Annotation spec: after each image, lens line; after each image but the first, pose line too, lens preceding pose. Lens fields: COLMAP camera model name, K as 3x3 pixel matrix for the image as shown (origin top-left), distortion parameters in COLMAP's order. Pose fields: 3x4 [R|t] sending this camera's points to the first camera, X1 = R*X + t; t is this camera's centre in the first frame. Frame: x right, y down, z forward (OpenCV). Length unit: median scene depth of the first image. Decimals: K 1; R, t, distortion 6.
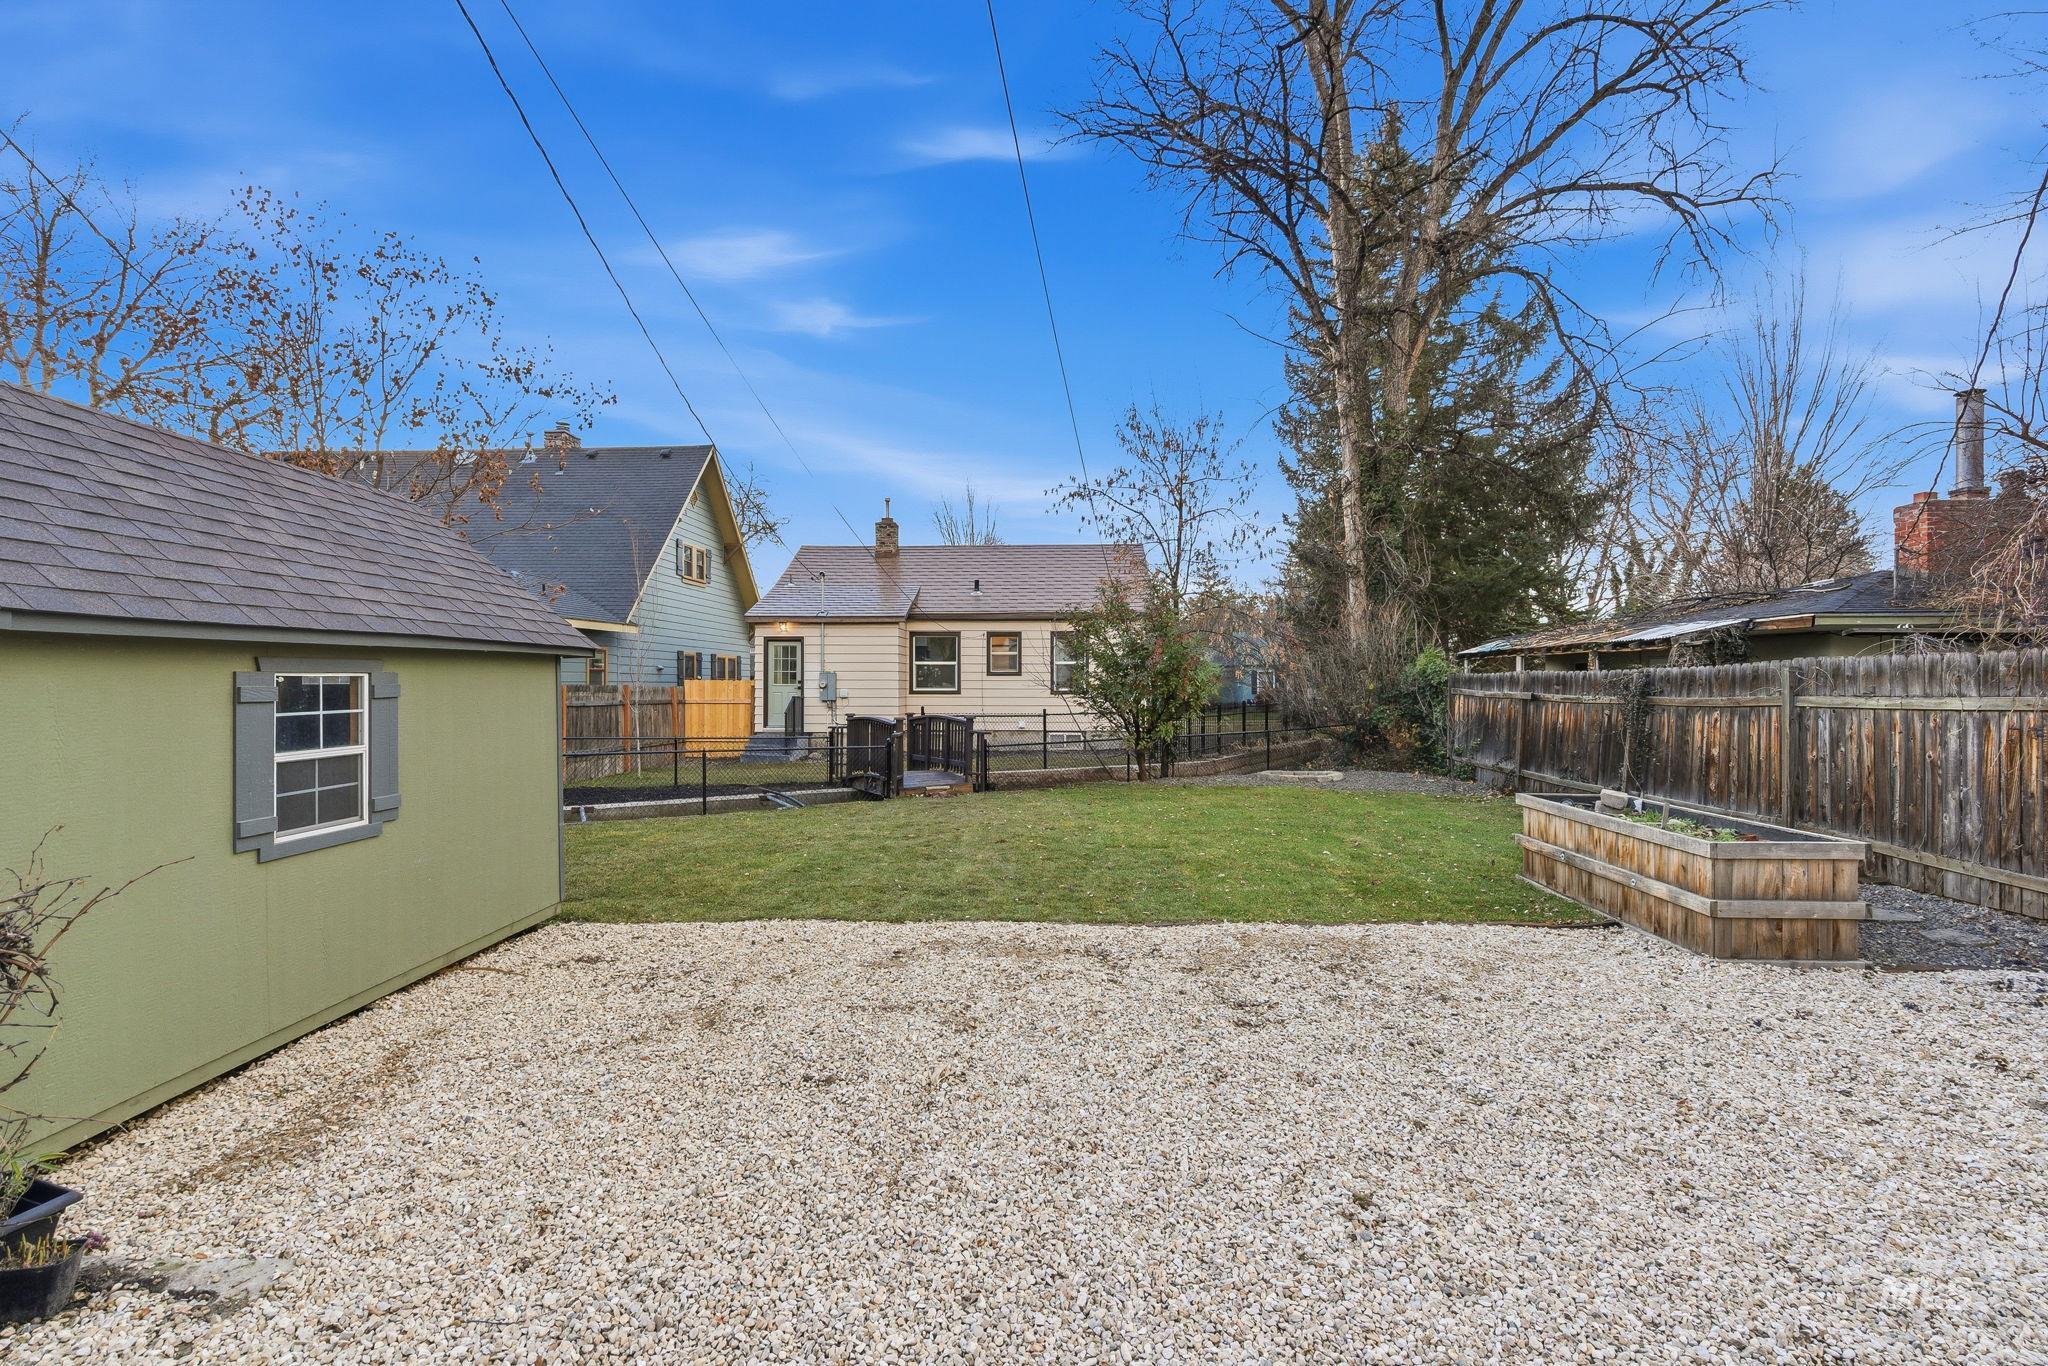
lens RADIAL K [[932.1, 0, 1018.0], [0, 932.1, 679.1], [0, 0, 1]] dist [0.000475, -0.001040]
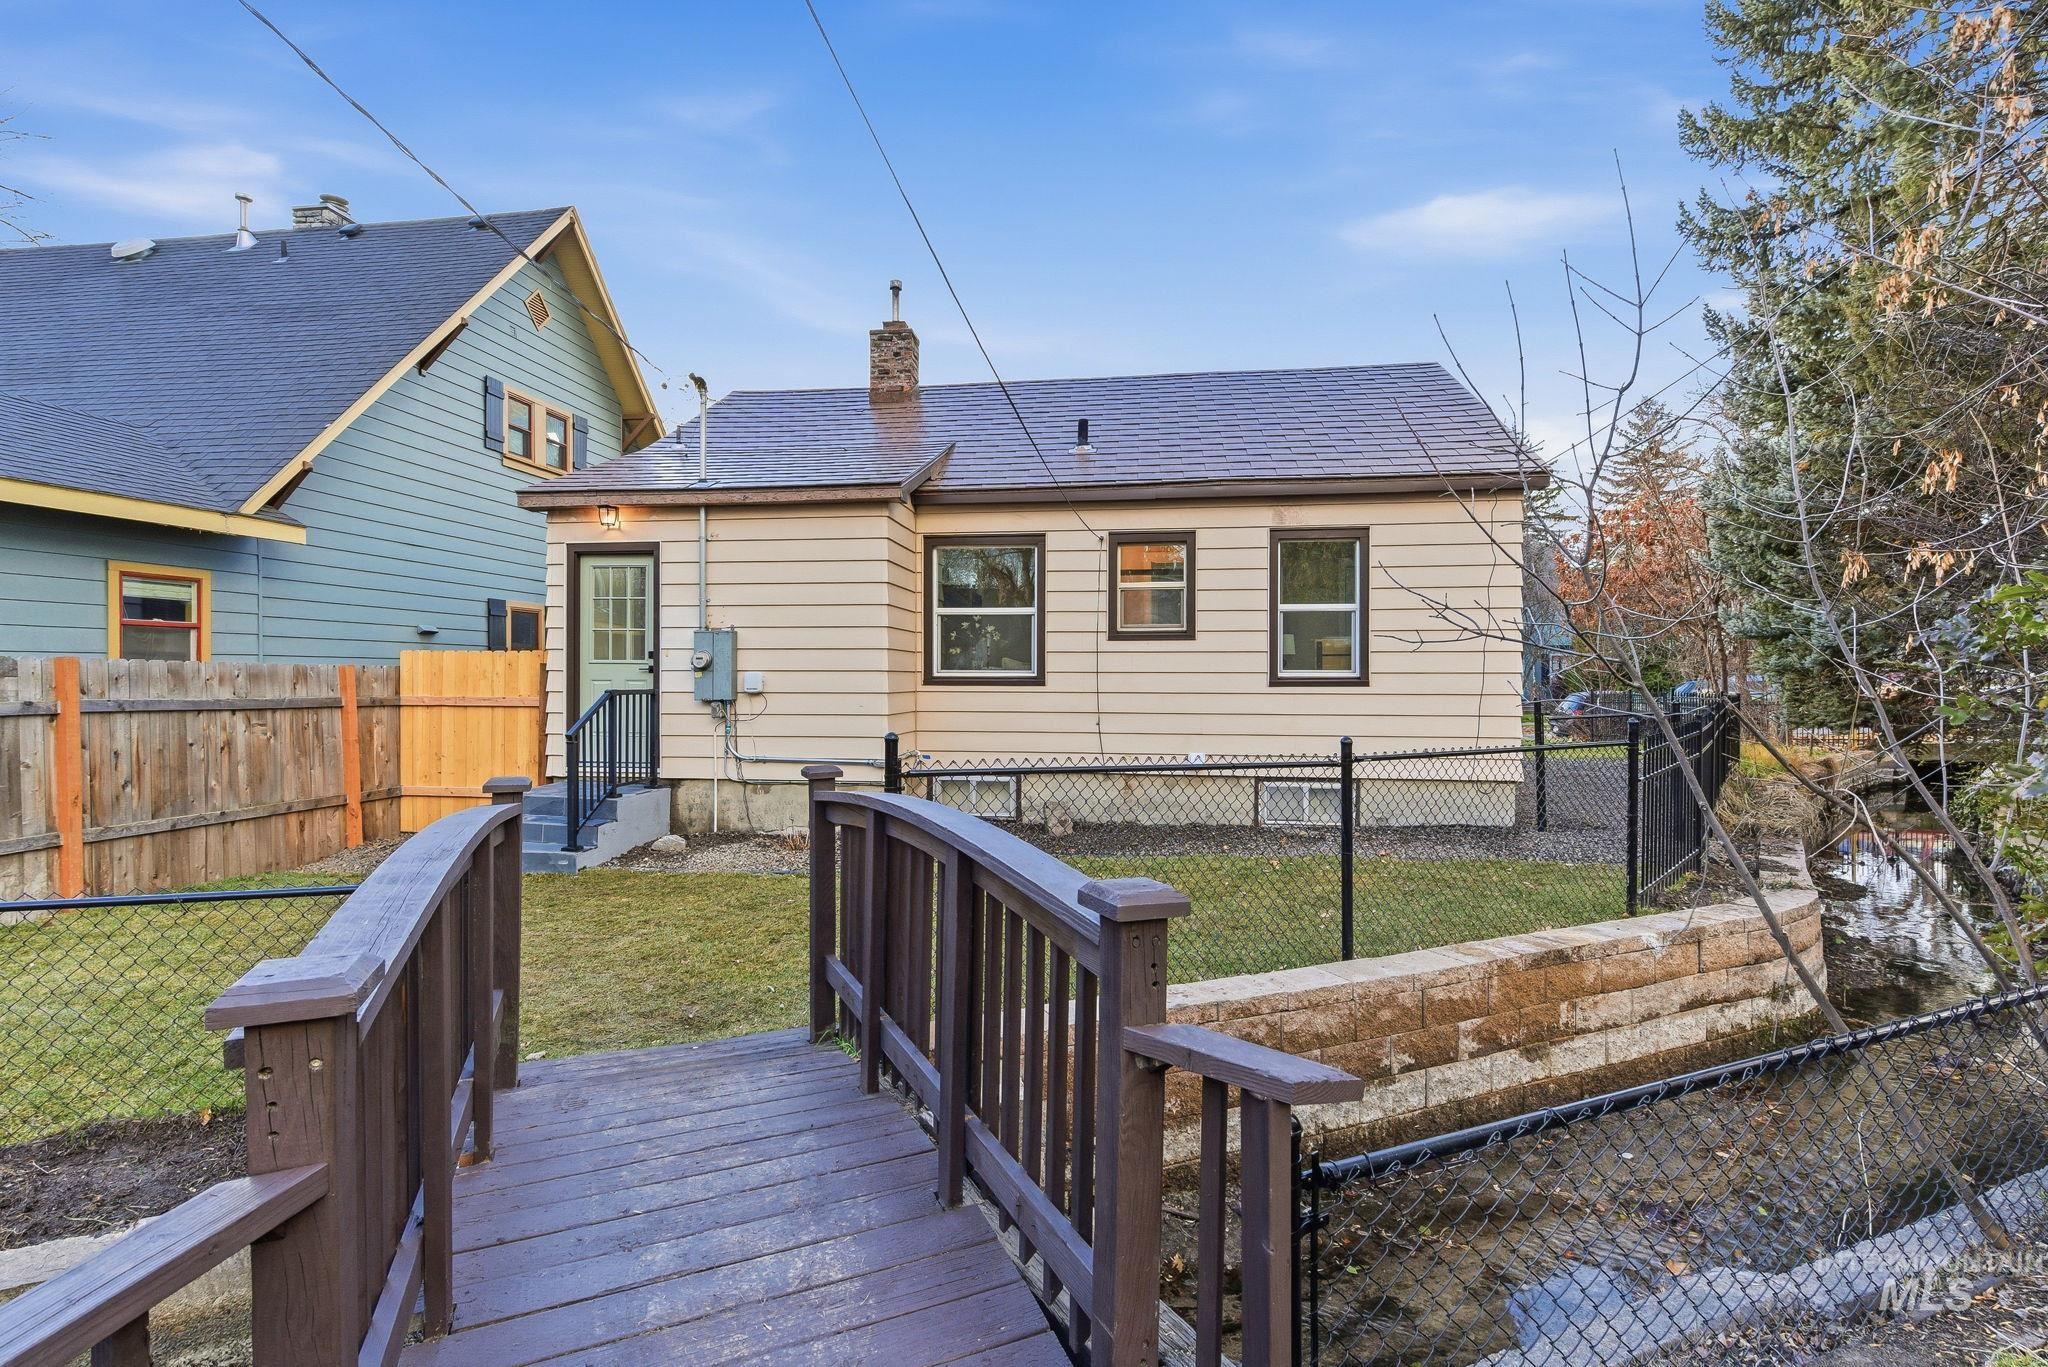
lens RADIAL K [[950.7, 0, 1024.0], [0, 950.7, 683.5], [0, 0, 1]] dist [-0.001893, -0.000441]
pose [[0.996424, 0.001550, -0.084484, -0.035919], [-0.000298, 0.999890, 0.014836, 0.009473], [0.084498, -0.014757, 0.996314, 0.588765]]
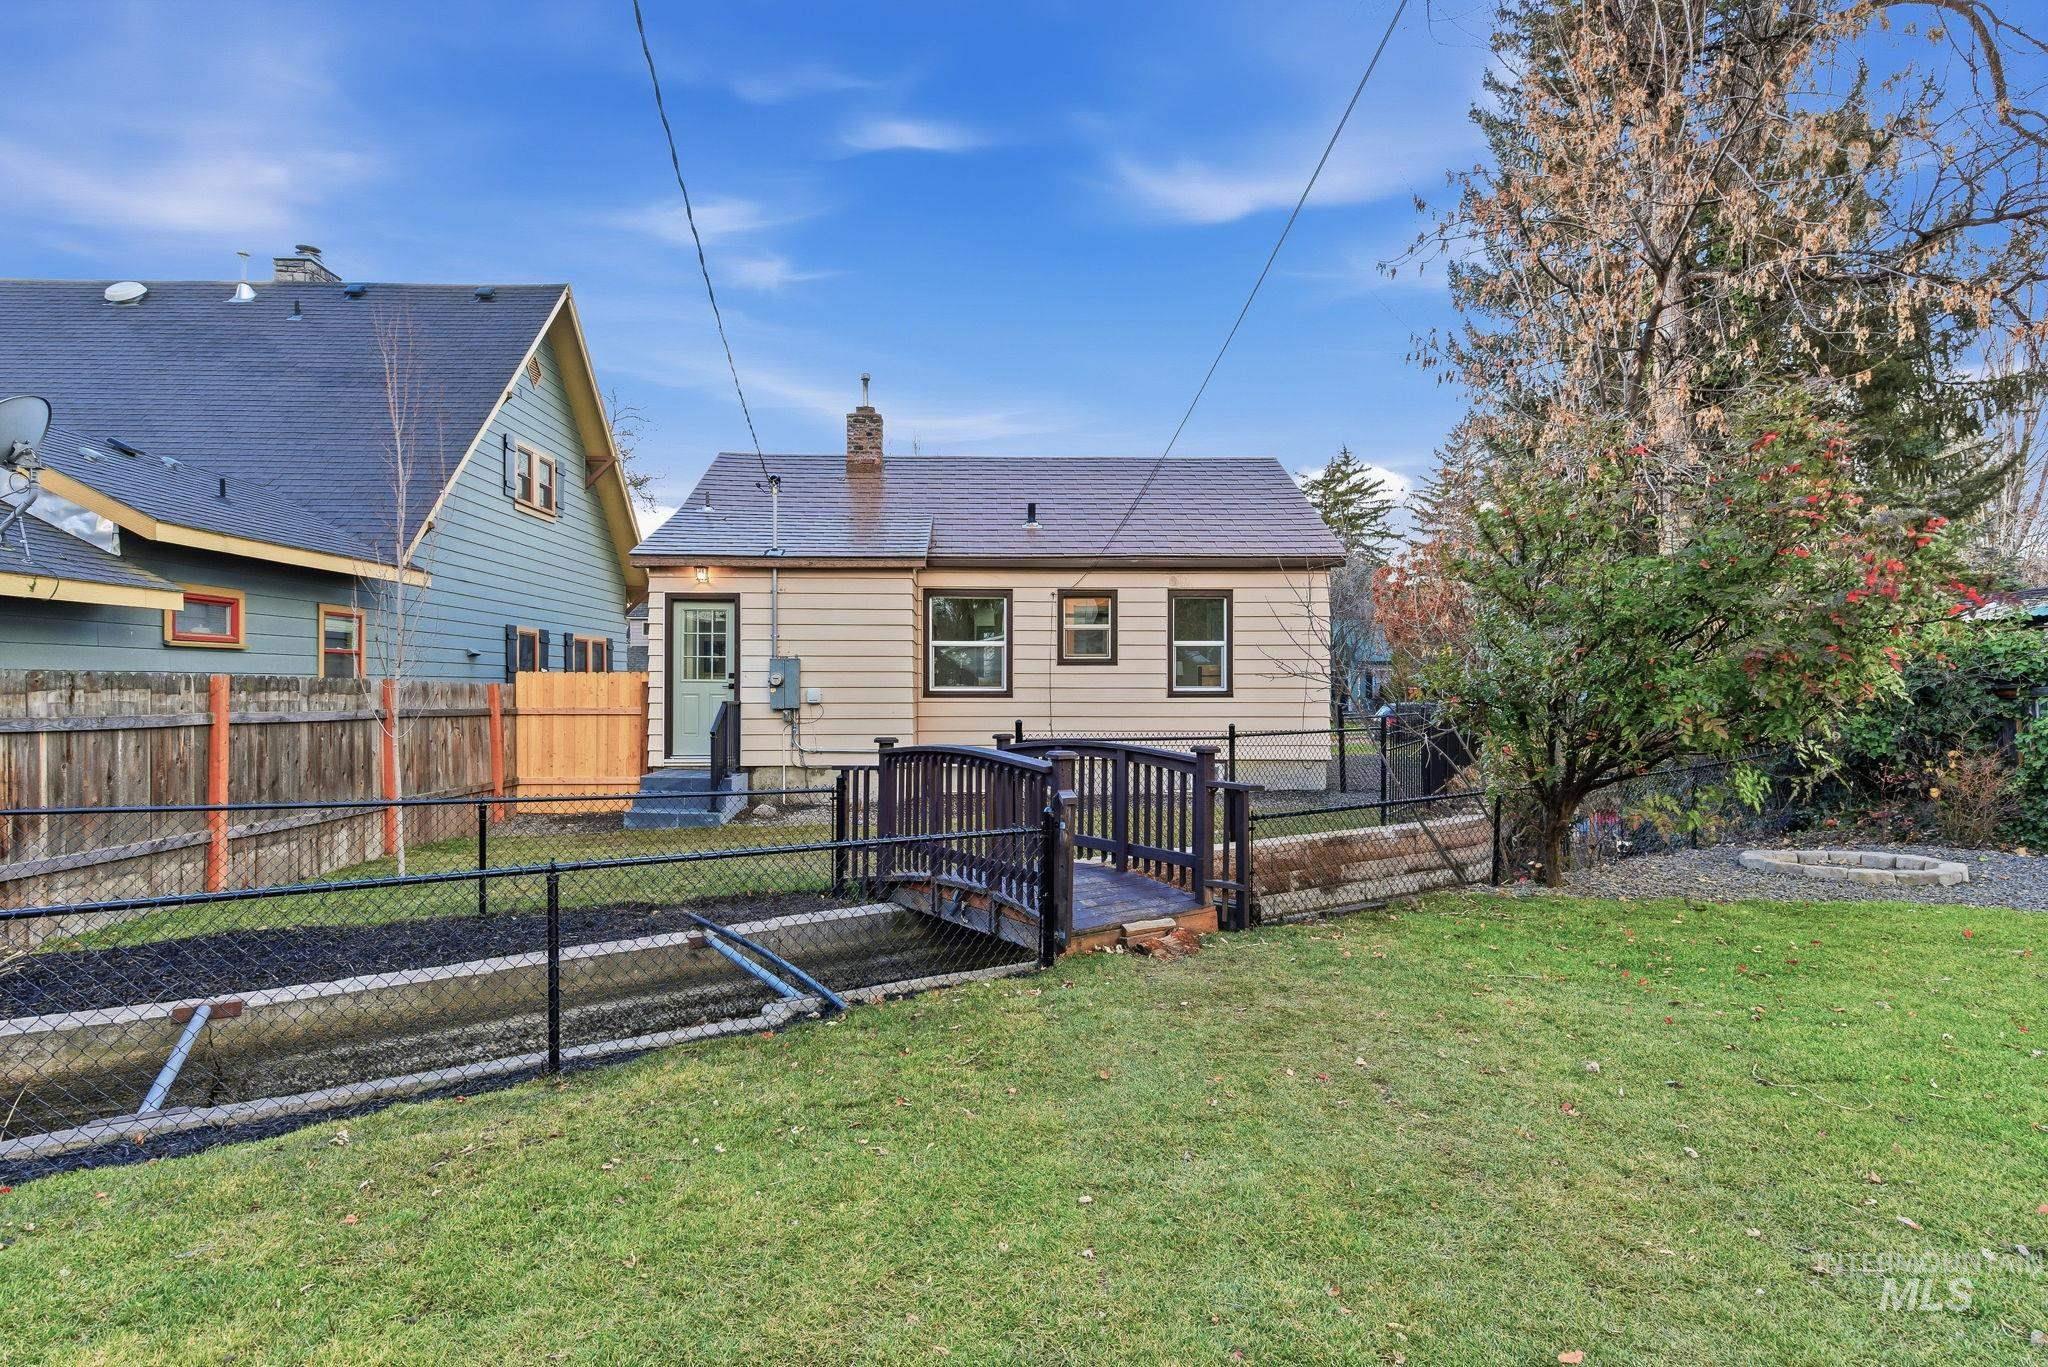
lens RADIAL K [[1057.4, 0, 1024.0], [0, 1057.4, 683.5], [0, 0, 1]] dist [0.003479, -0.000577]
pose [[0.995593, -0.000323, 0.093777, -0.118181], [0.000211, 0.999999, 0.001198, 0.007135], [-0.093777, -0.001173, 0.995593, 0.351681]]
